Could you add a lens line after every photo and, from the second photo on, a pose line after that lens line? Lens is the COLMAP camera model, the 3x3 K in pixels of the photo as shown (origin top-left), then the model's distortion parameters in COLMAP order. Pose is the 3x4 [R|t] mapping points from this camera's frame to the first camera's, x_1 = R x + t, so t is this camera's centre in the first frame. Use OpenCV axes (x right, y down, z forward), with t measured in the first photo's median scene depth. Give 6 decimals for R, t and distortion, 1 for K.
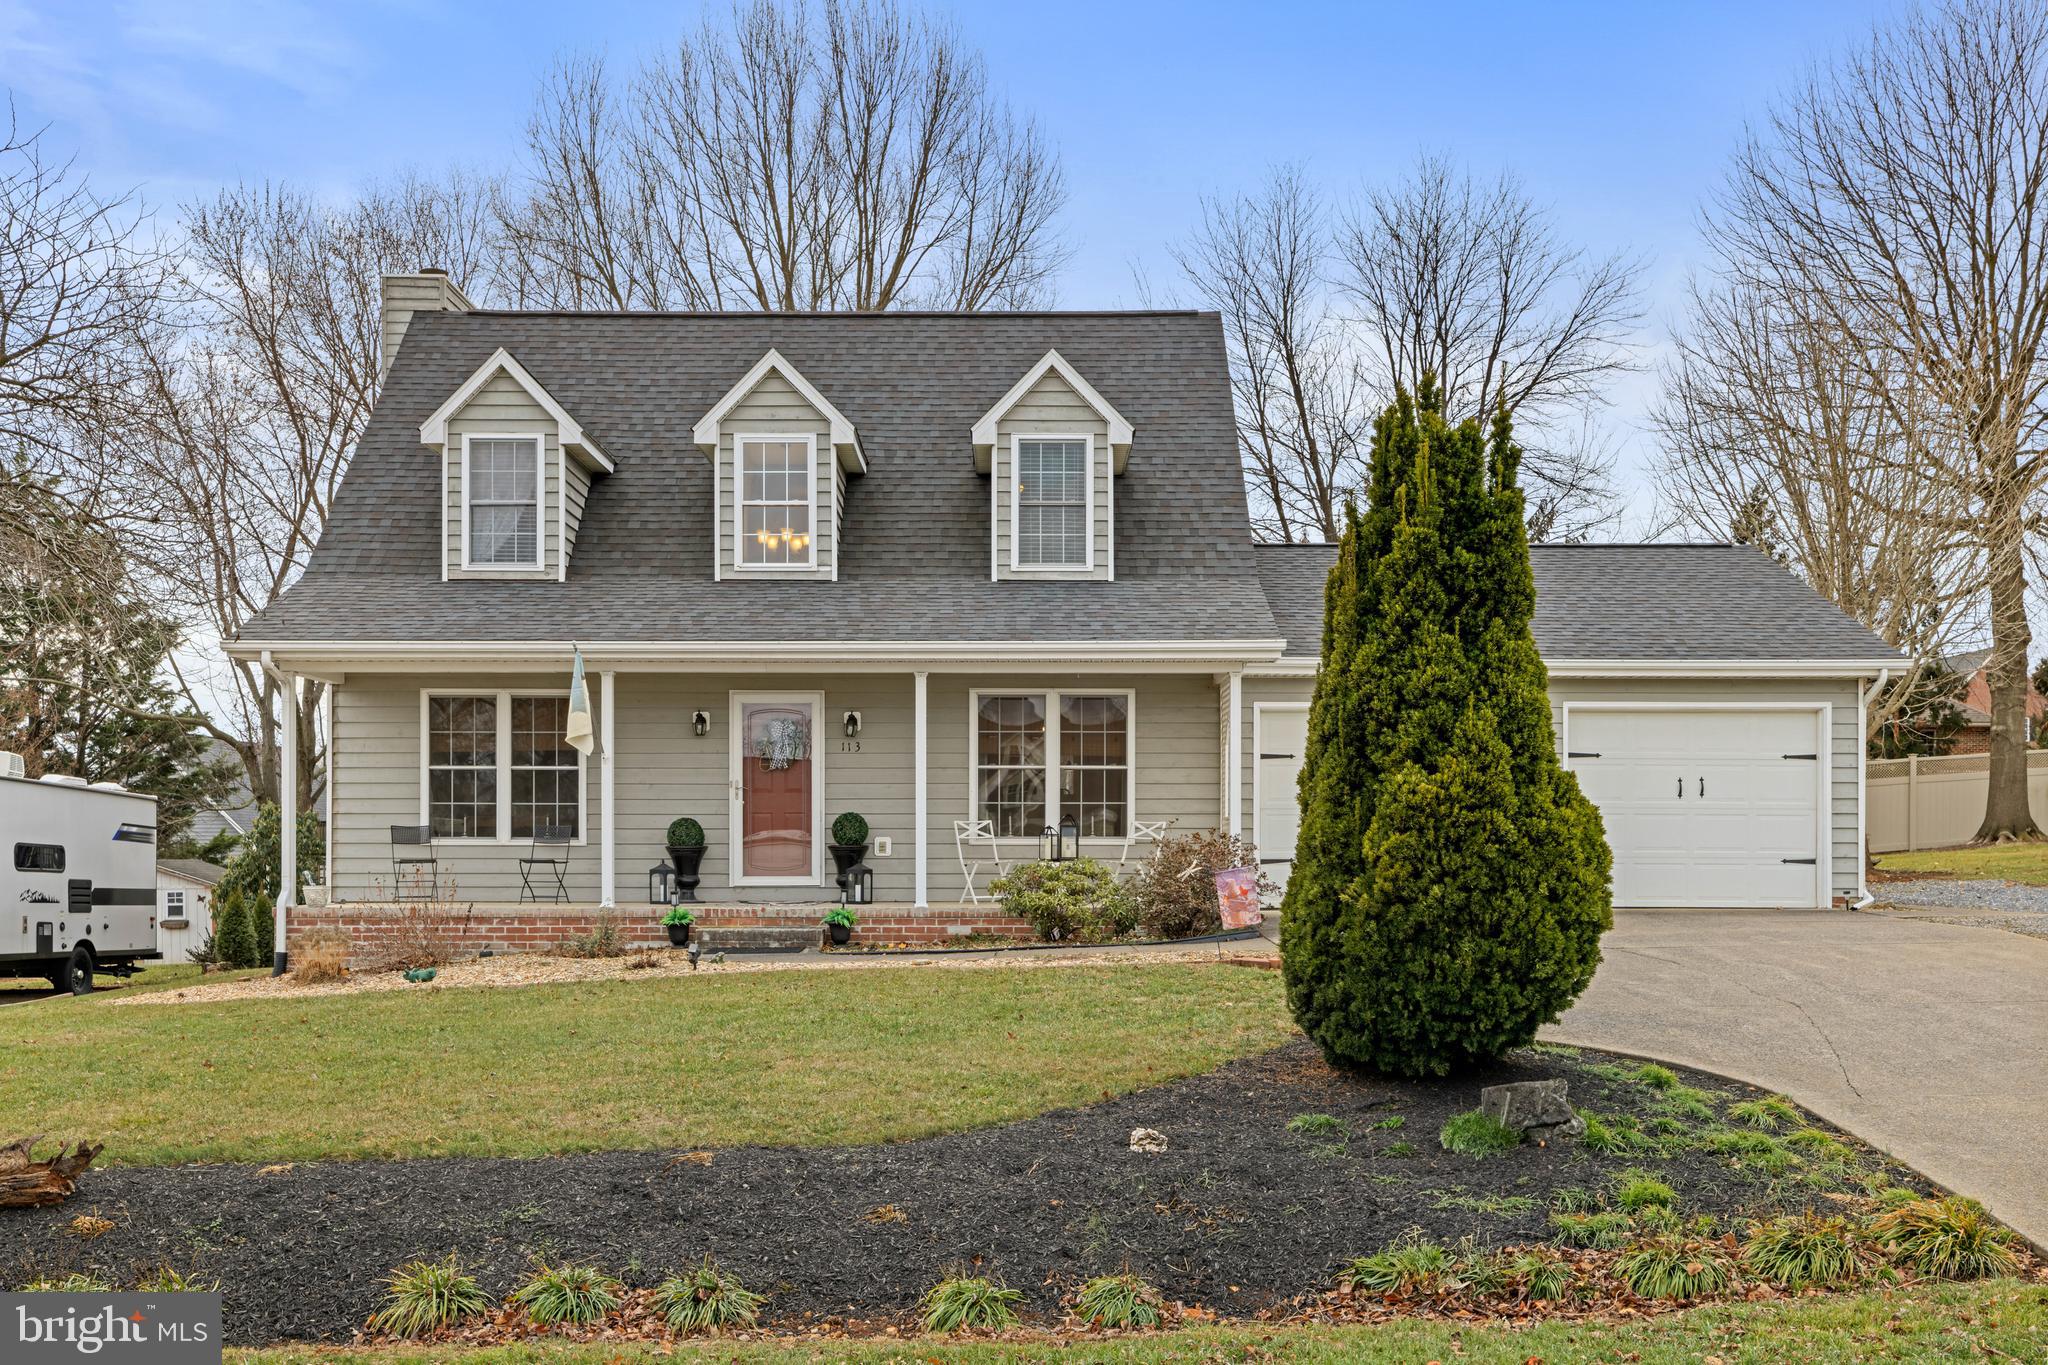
lens RADIAL K [[1963.4, 0, 1039.5], [0, 1963.4, 865.6], [0, 0, 1]] dist [-0.005124, 0.000000]
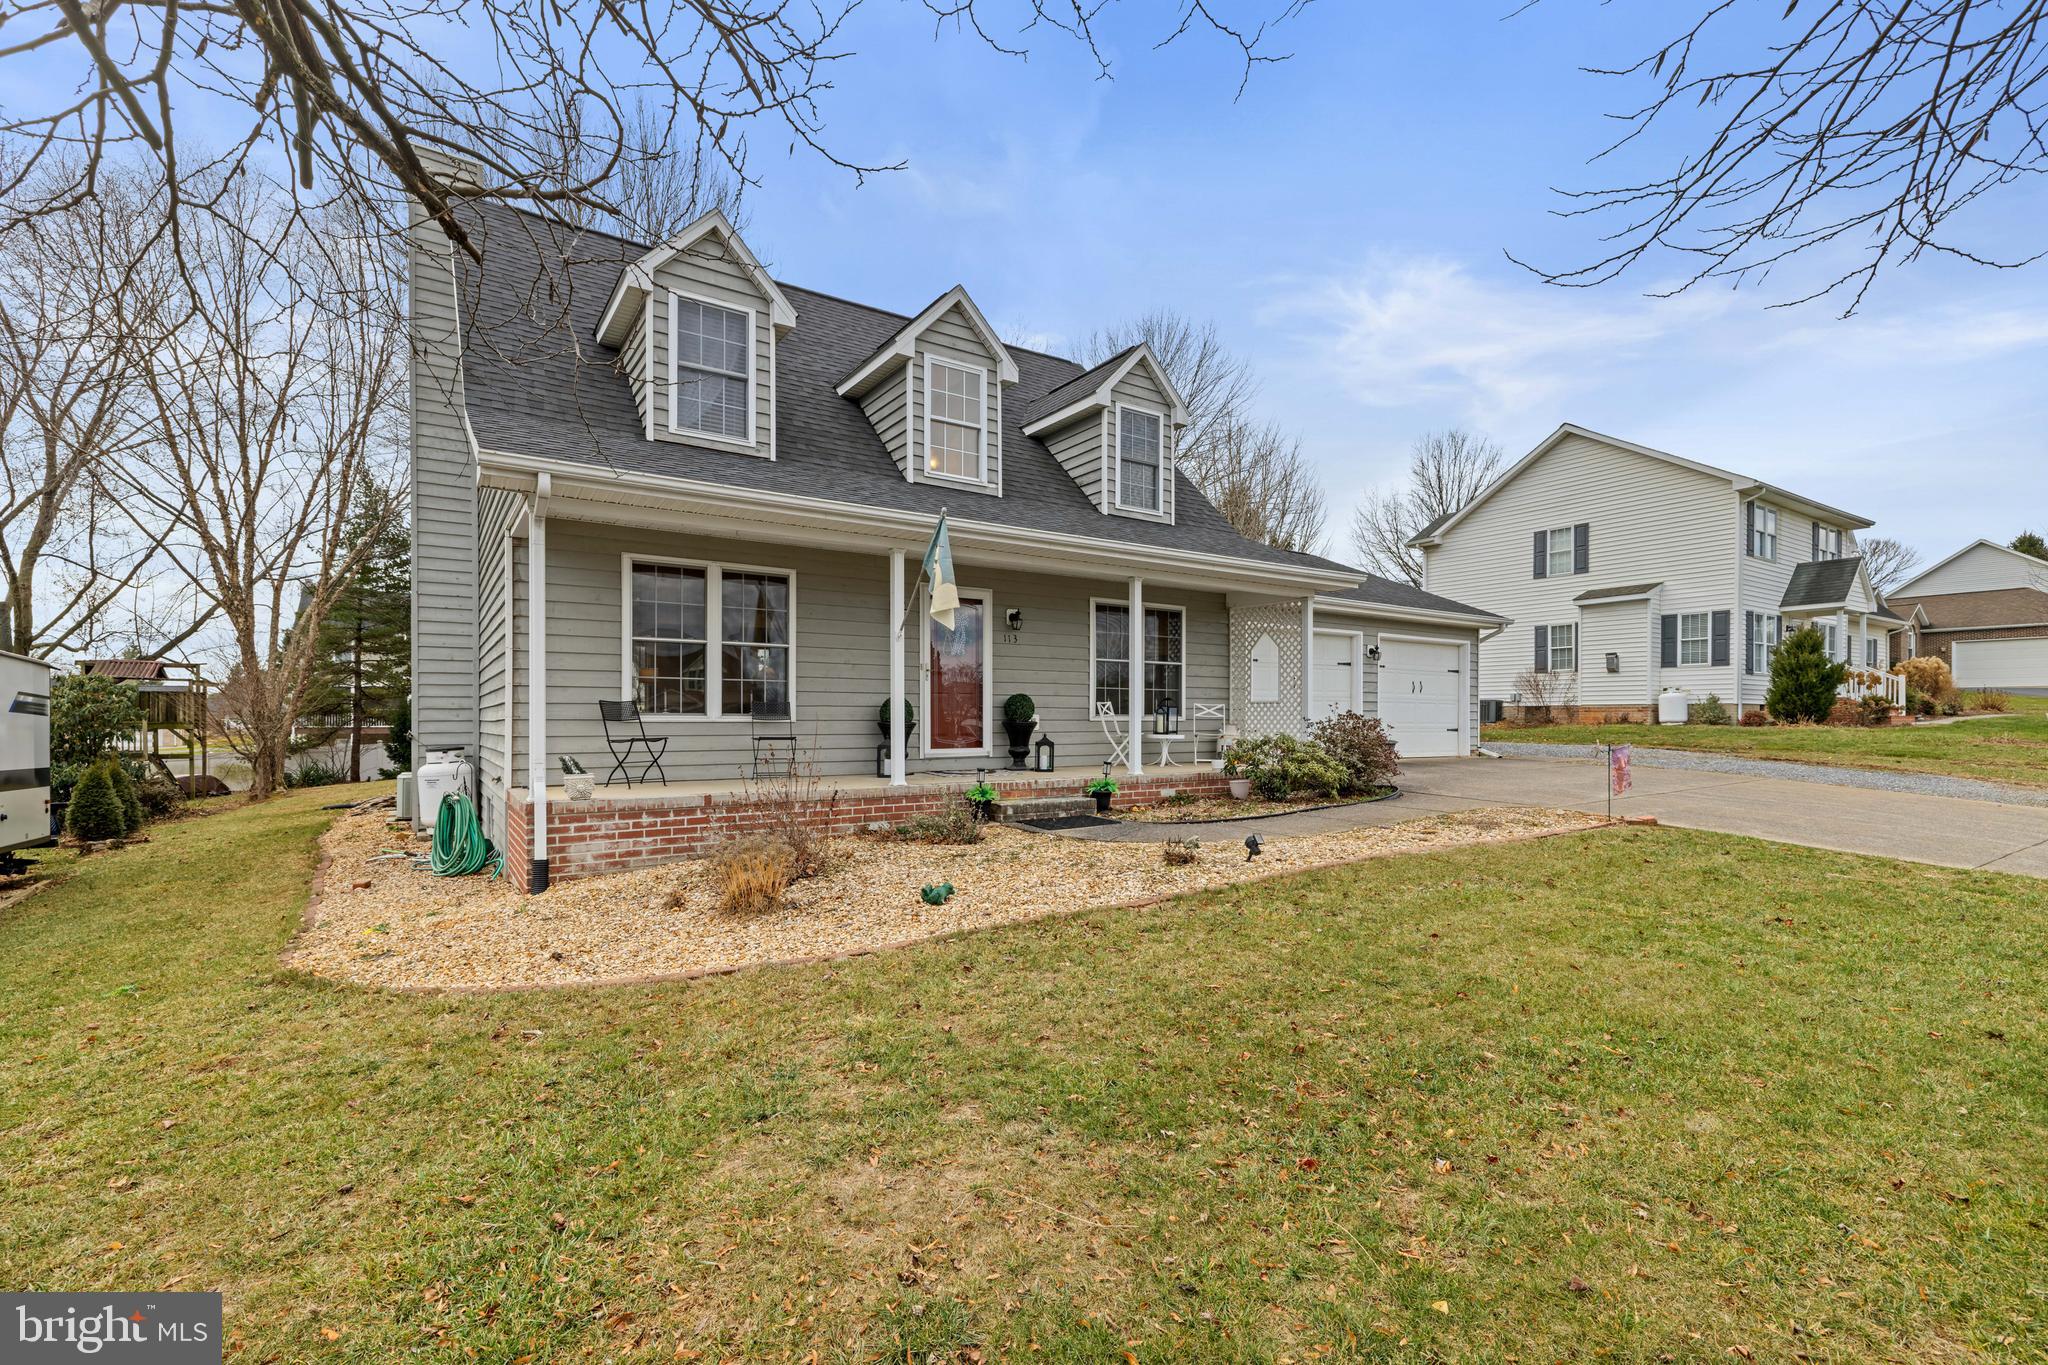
lens RADIAL K [[913.1, 0, 1047.0], [0, 913.1, 726.9], [0, 0, 1]] dist [-0.015339, -0.000154]
pose [[0.825033, -0.004531, 0.565066, -0.394136], [-0.003133, 0.999916, 0.012592, -0.013929], [-0.565075, -0.012160, 0.824950, 0.533364]]
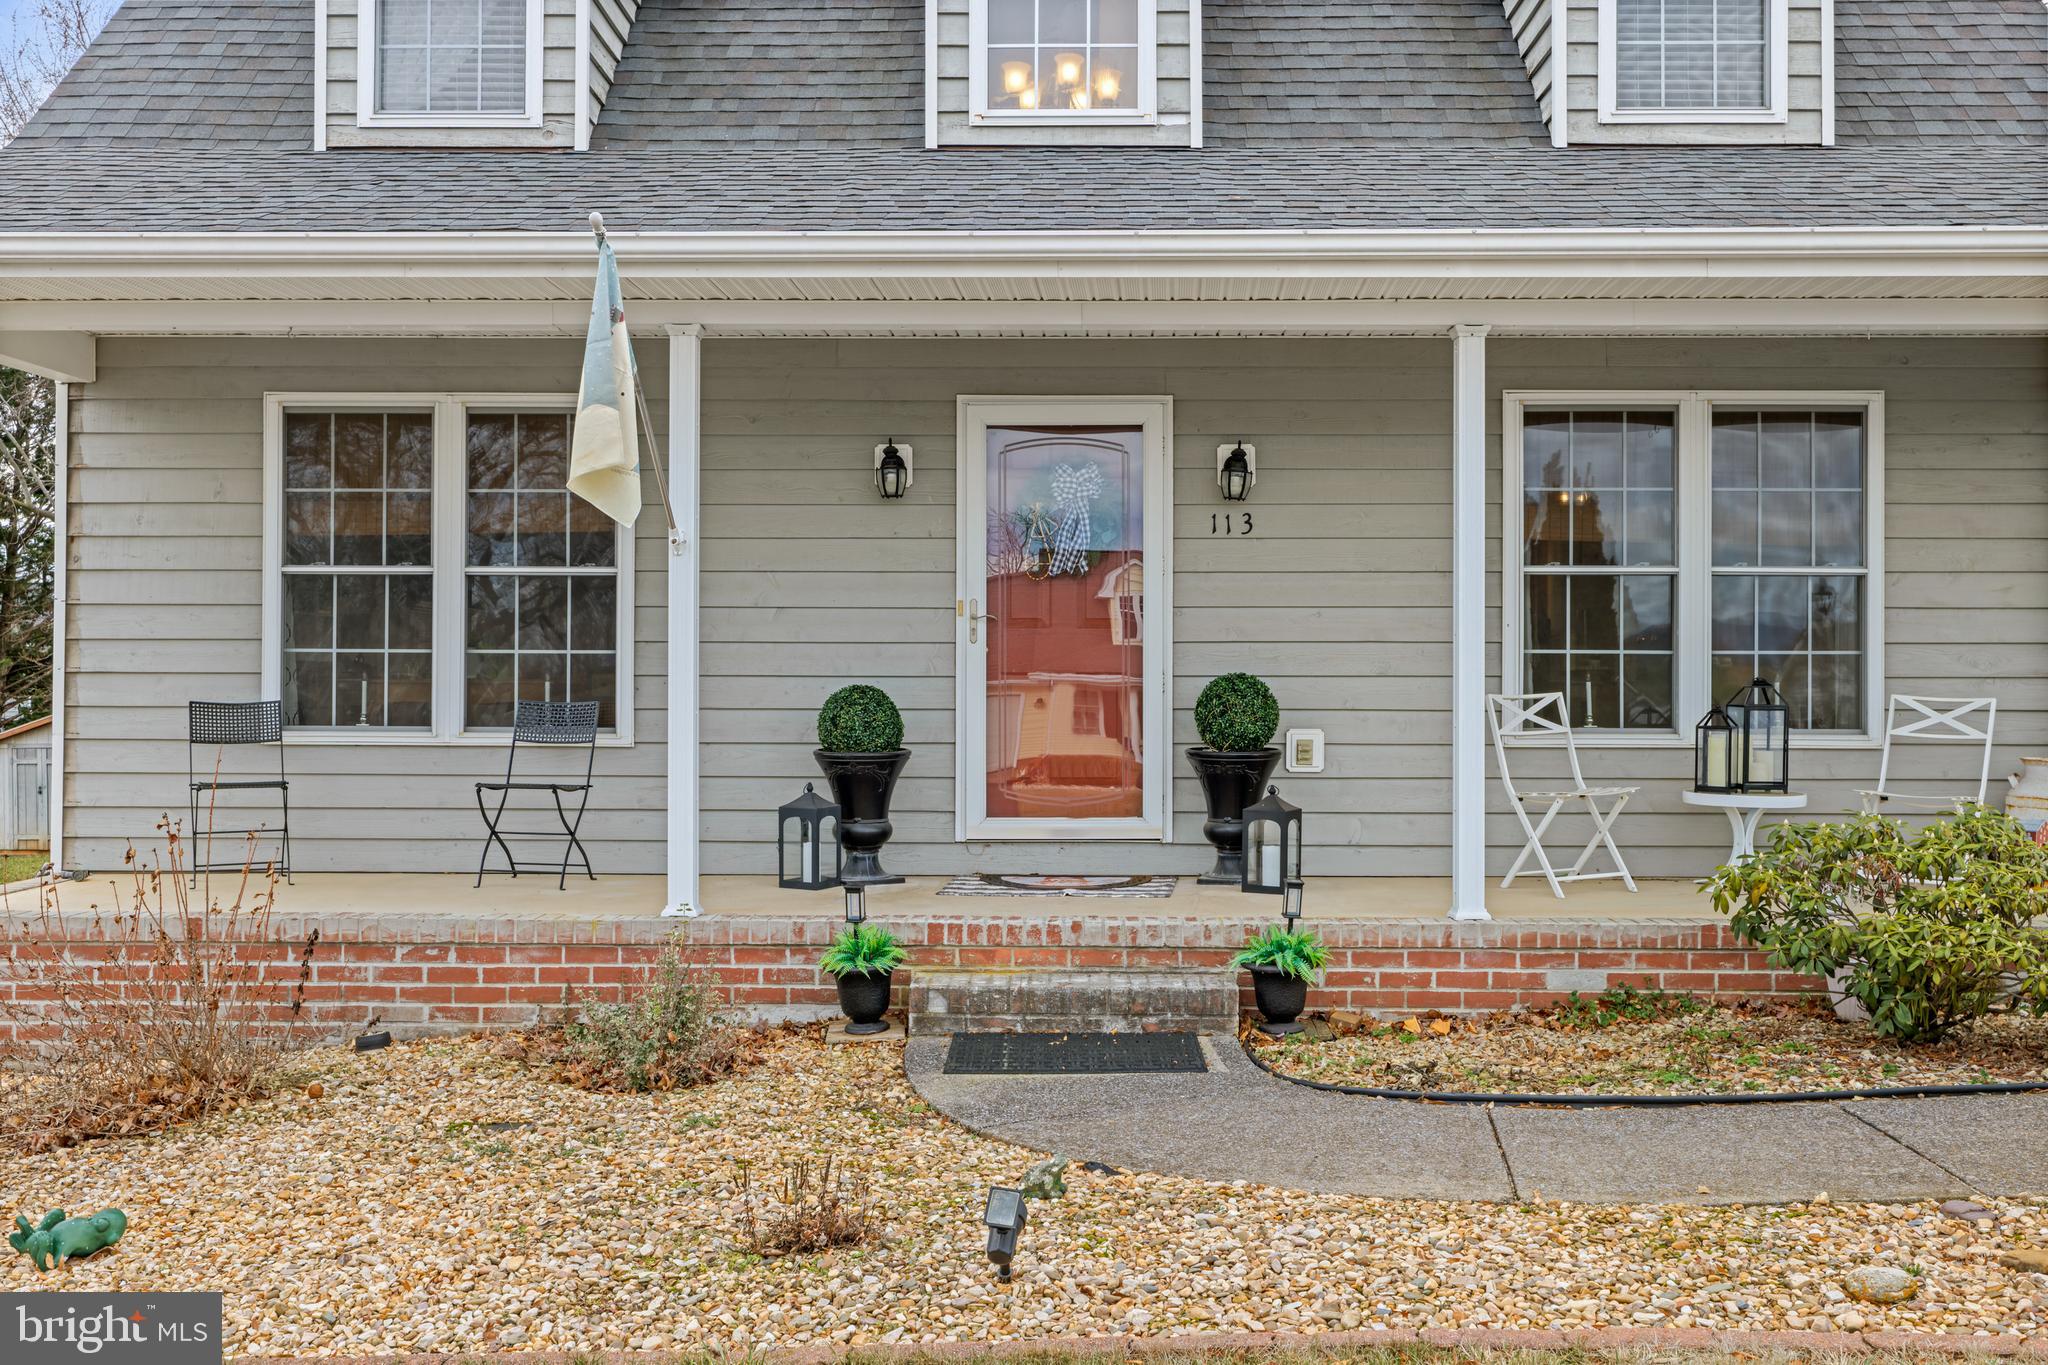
lens RADIAL K [[1963.4, 0, 1050.3], [0, 1963.4, 680.8], [0, 0, 1]] dist [-0.005124, 0.000000]
pose [[0.999608, 0.002452, -0.027898, -0.125326], [-0.002640, 0.999974, -0.006716, -0.022322], [0.027881, 0.006787, 0.999588, 0.563277]]
